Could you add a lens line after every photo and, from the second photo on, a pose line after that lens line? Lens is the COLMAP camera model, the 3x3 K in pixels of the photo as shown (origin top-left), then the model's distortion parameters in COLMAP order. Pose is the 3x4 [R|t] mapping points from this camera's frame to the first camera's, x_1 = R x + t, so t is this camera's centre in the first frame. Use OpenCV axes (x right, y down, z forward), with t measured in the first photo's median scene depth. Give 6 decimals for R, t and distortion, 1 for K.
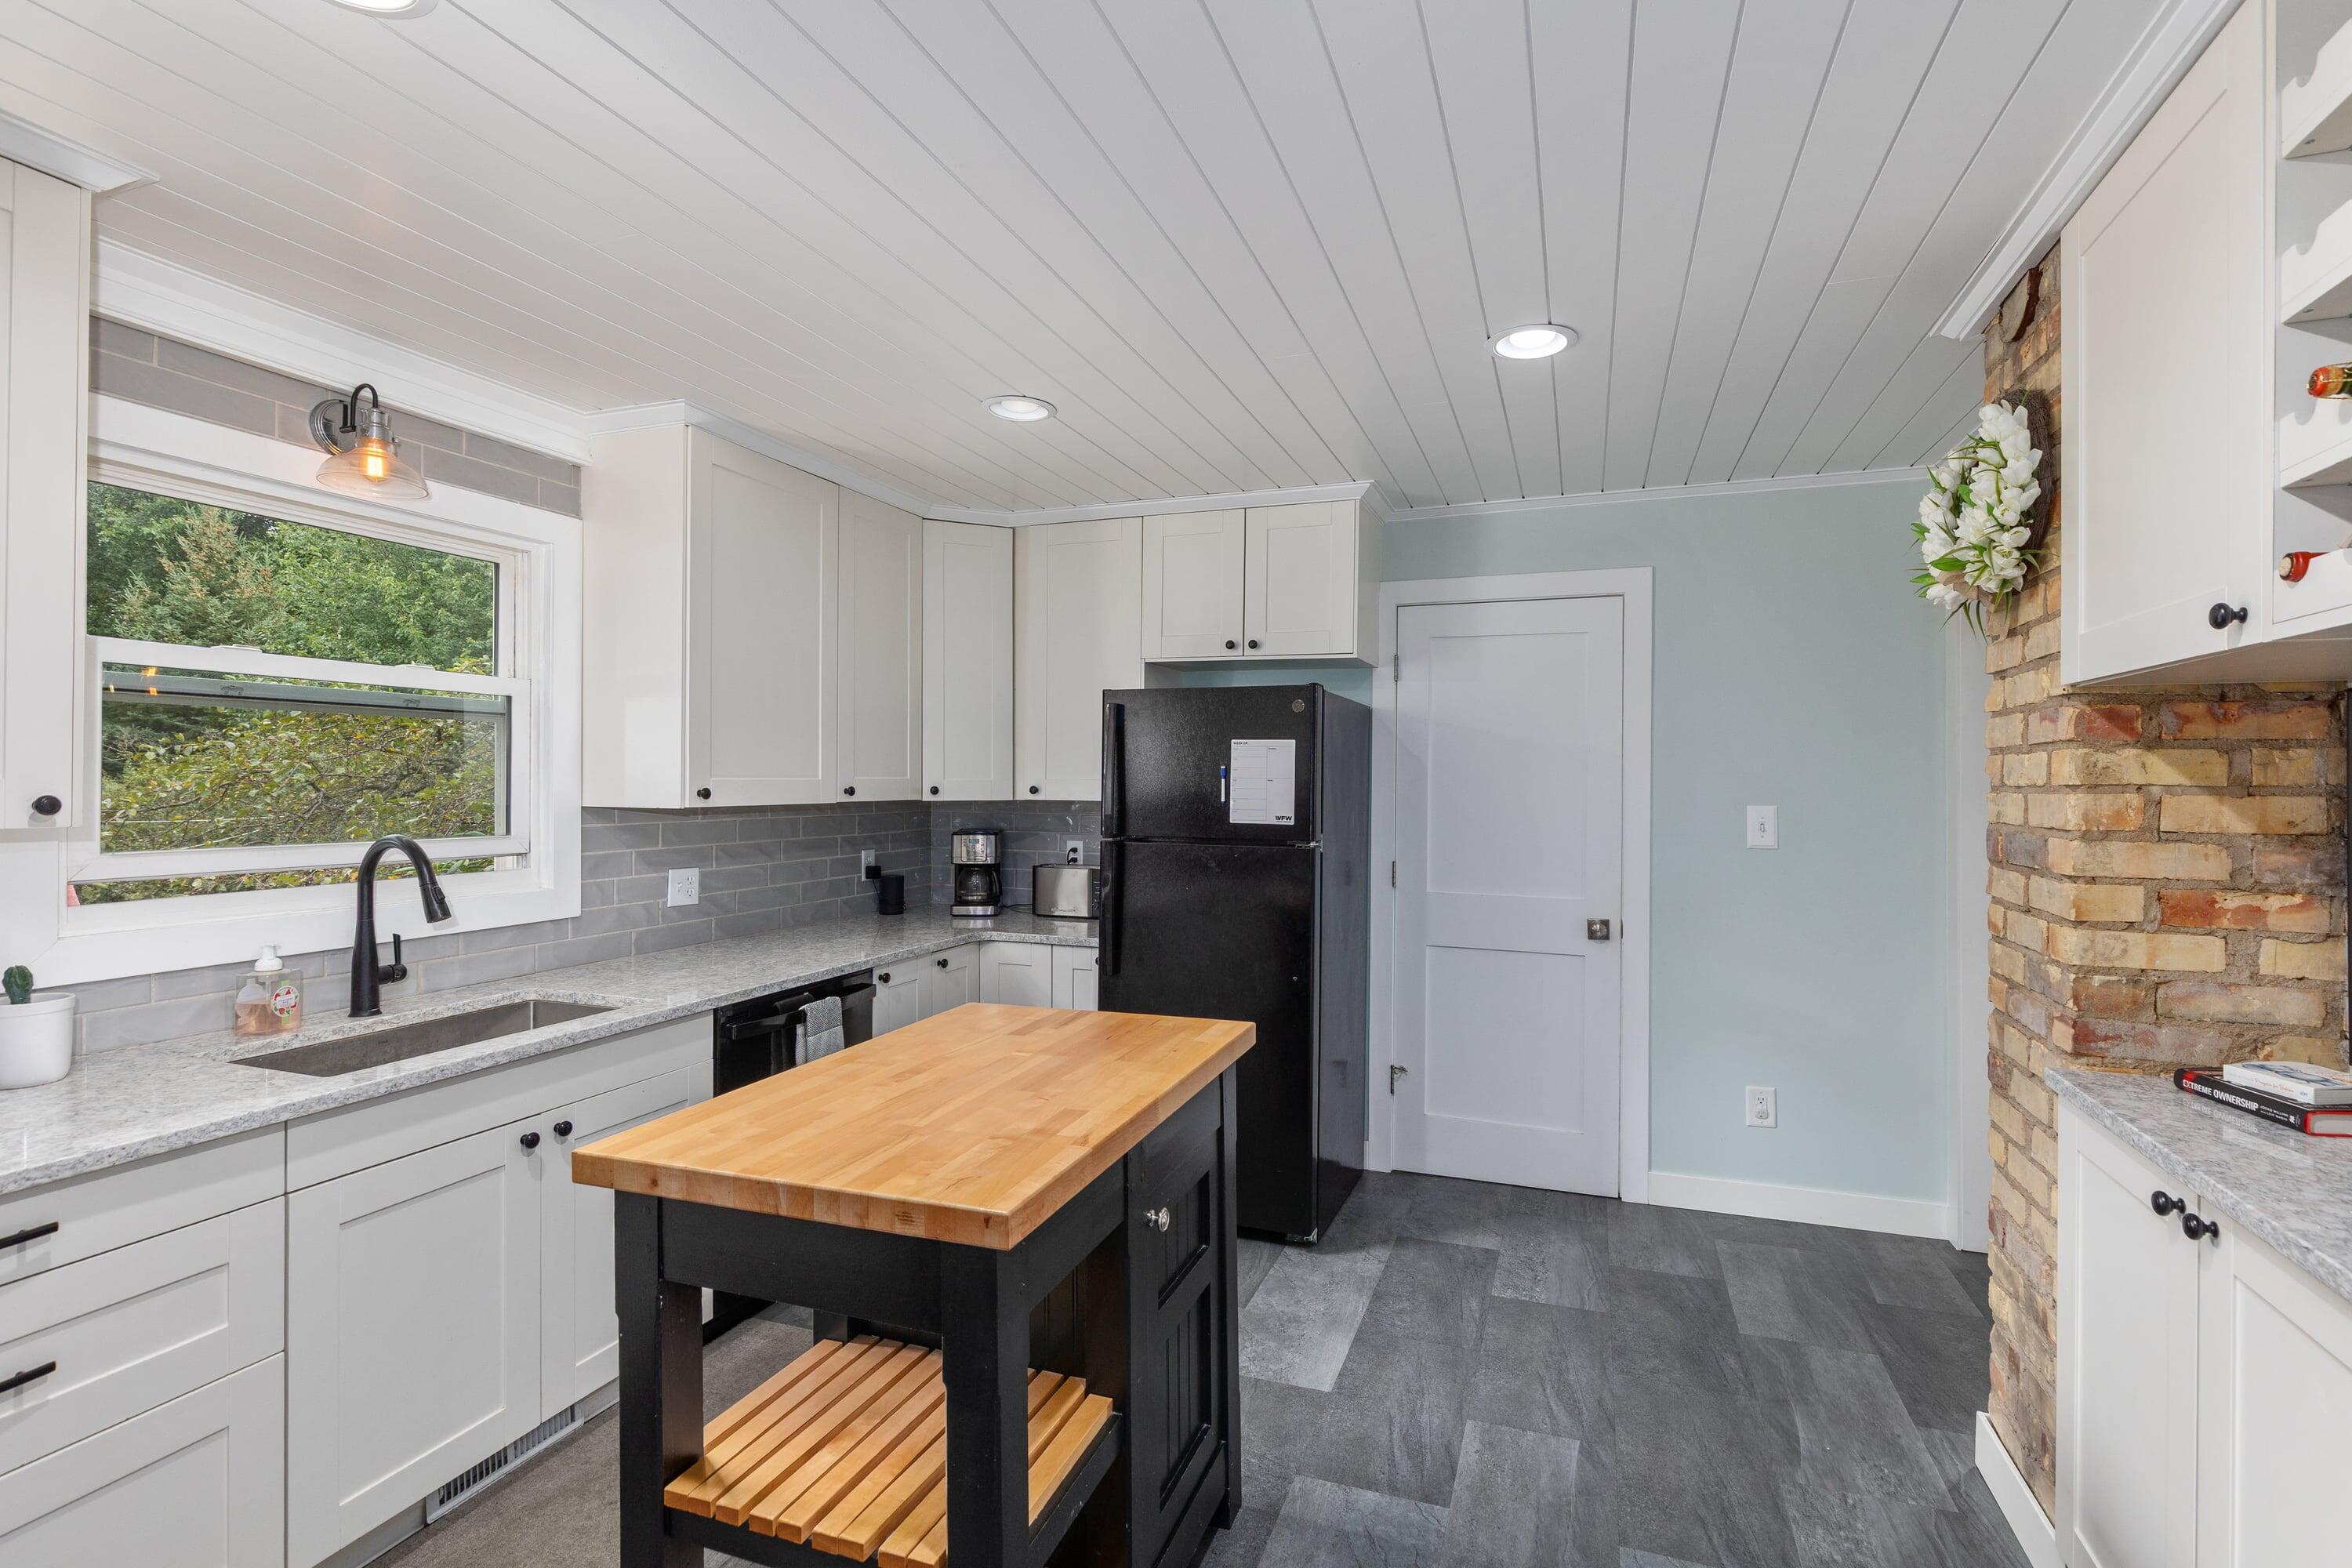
lens RADIAL K [[1079.4, 0, 1193.5], [0, 1079.4, 785.8], [0, 0, 1]] dist [0.008208, 0.000739]
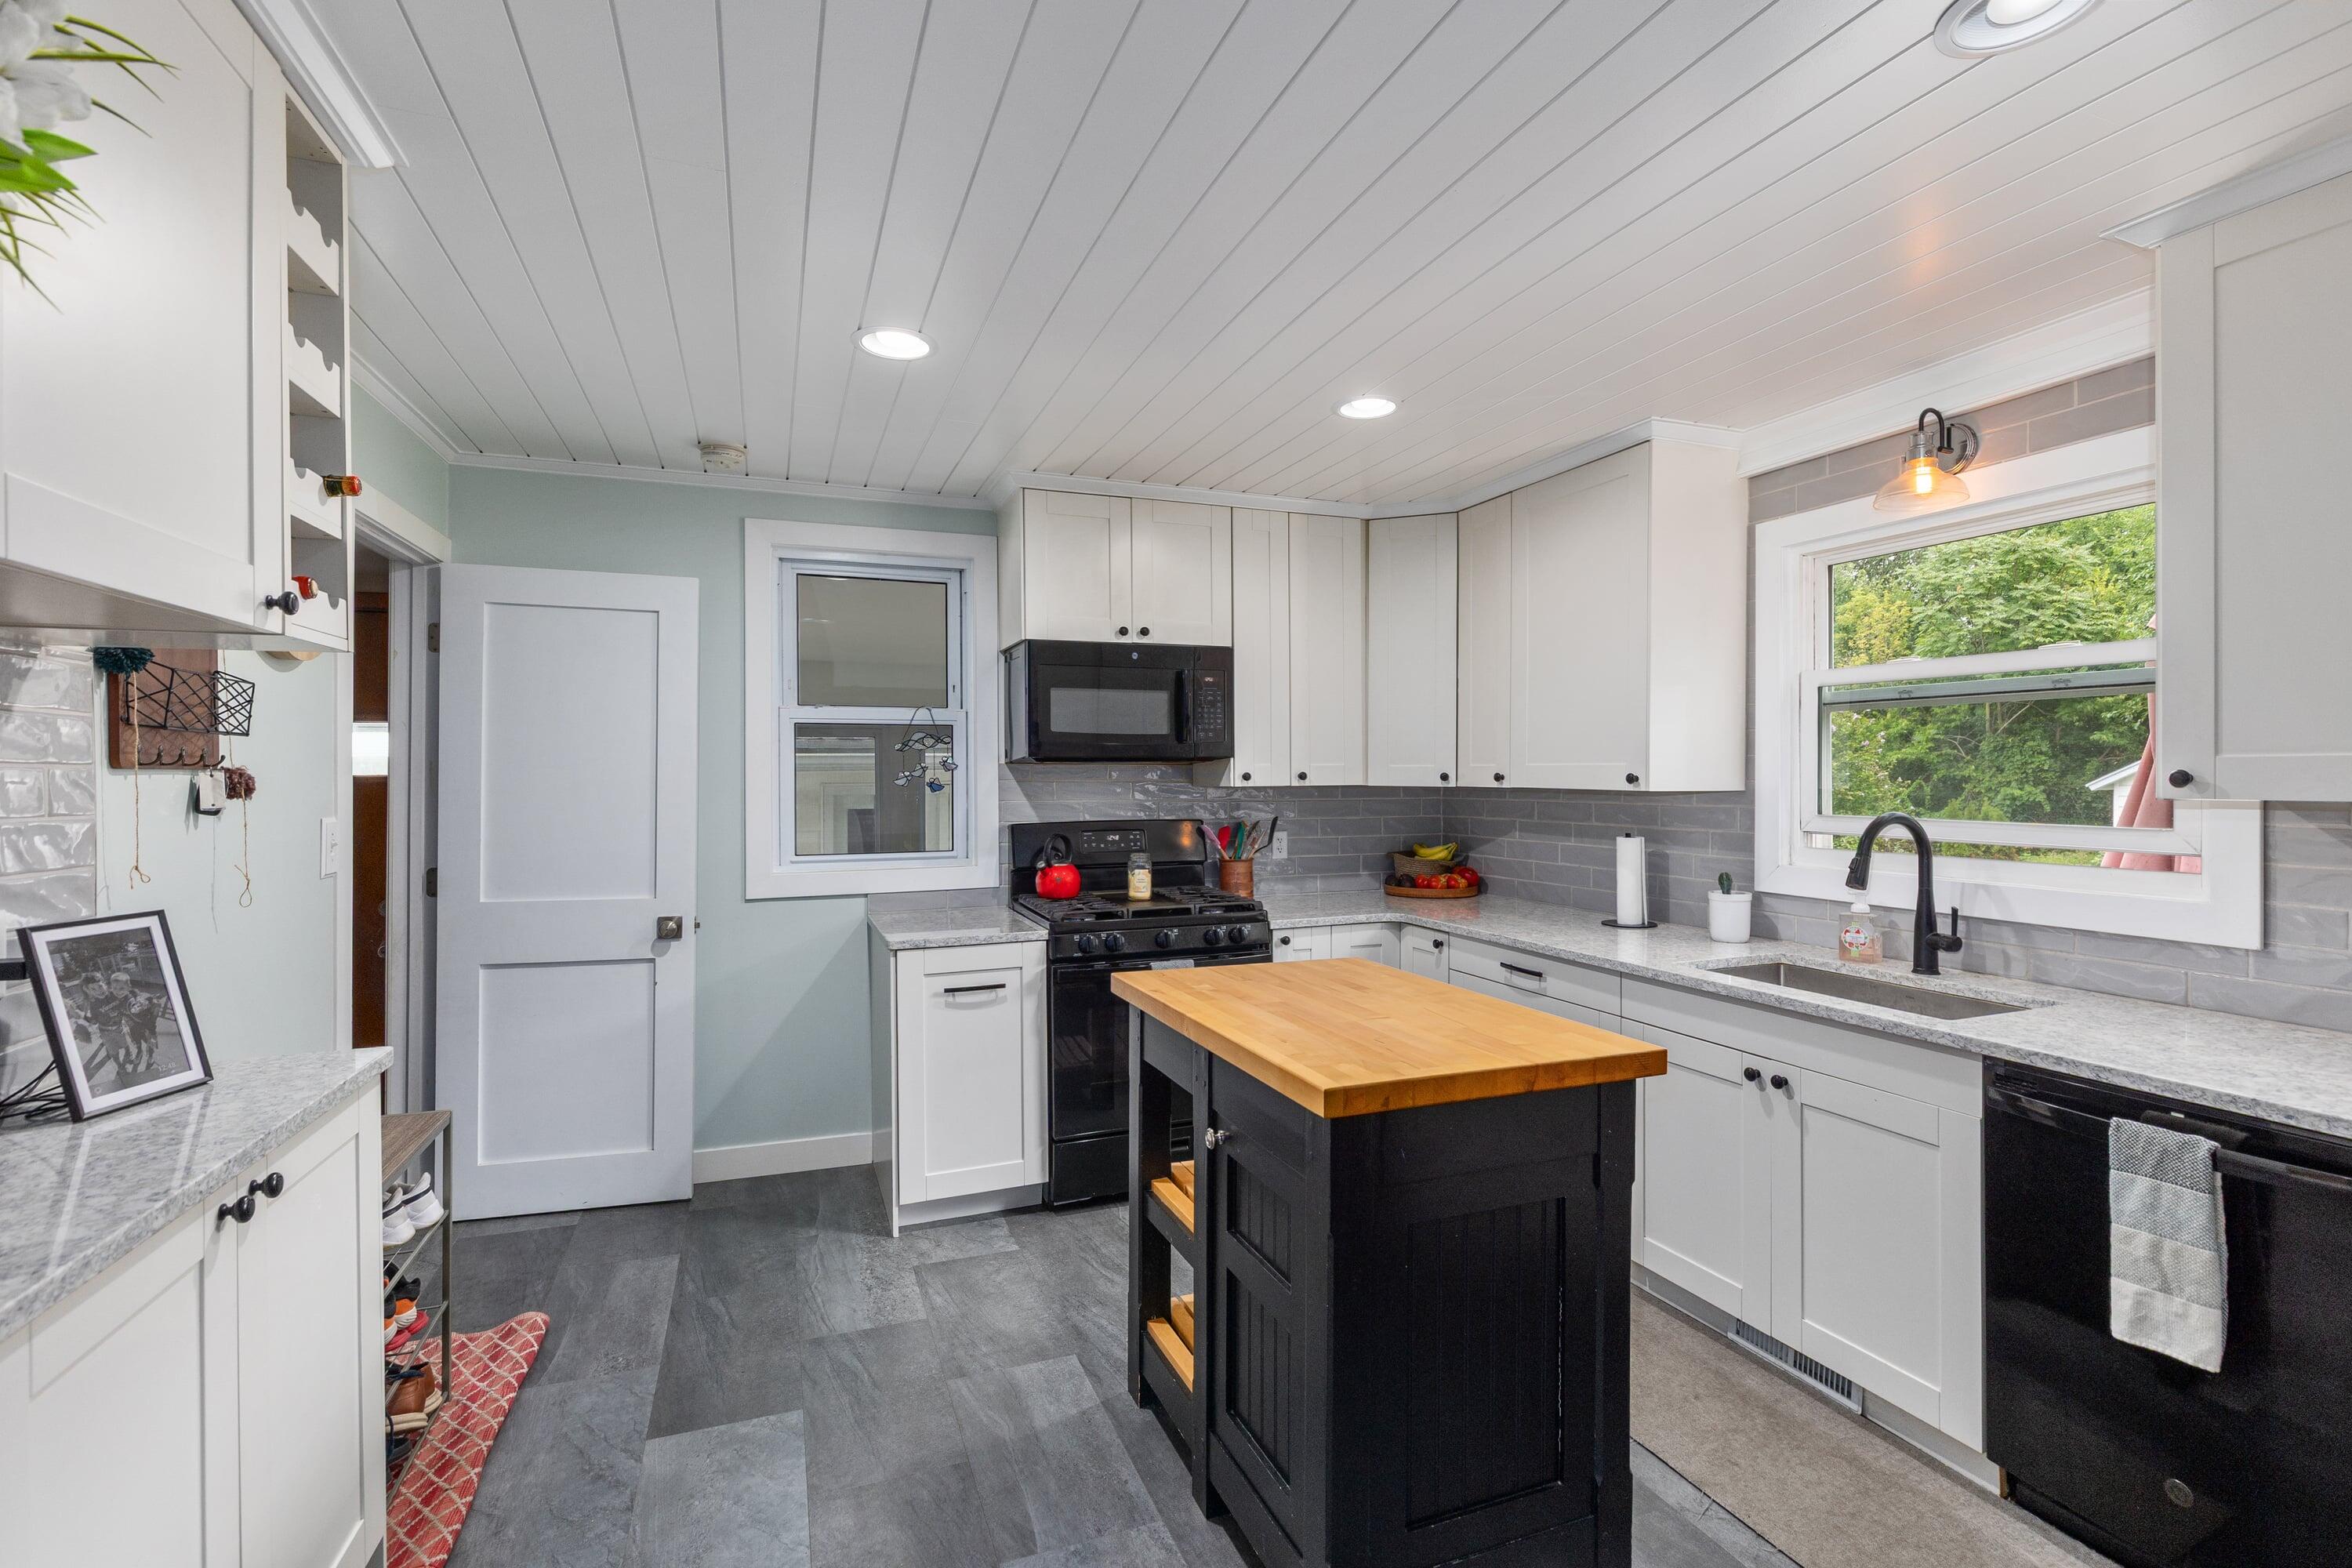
lens RADIAL K [[1079.4, 0, 1193.5], [0, 1079.4, 785.8], [0, 0, 1]] dist [0.008208, 0.000739]
pose [[-0.747513, 0.003941, -0.664236, 0.452309], [-0.005491, 0.999912, 0.012112, 0.006547], [0.664225, 0.012701, -0.747425, 1.103291]]
